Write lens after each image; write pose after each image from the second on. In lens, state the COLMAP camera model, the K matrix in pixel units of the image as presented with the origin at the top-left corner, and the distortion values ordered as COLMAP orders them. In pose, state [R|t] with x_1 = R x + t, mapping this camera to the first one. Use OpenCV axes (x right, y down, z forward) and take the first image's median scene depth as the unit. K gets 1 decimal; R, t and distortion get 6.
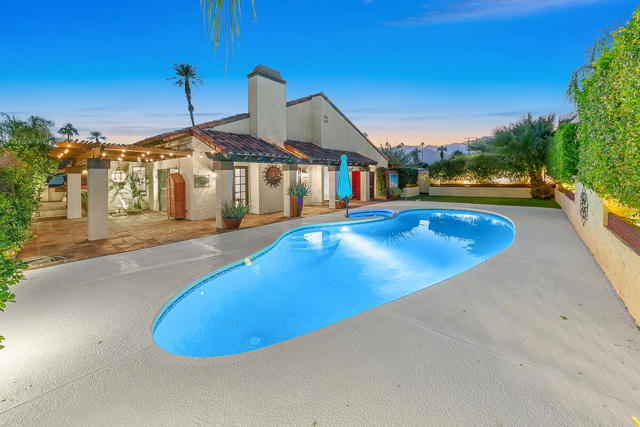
lens RADIAL K [[249.0, 0, 323.2], [0, 249.0, 174.9], [0, 0, 1]] dist [0.001374, -0.000825]
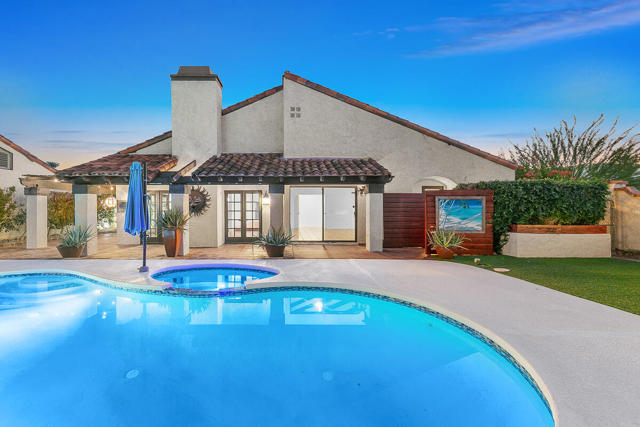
lens RADIAL K [[249.0, 0, 296.8], [0, 249.0, 211.4], [0, 0, 1]] dist [0.001374, -0.000825]
pose [[0.647023, 0.019956, -0.762209, 0.570794], [-0.004316, 0.999737, 0.022511, 0.015191], [0.762458, -0.011276, 0.646939, 0.677997]]
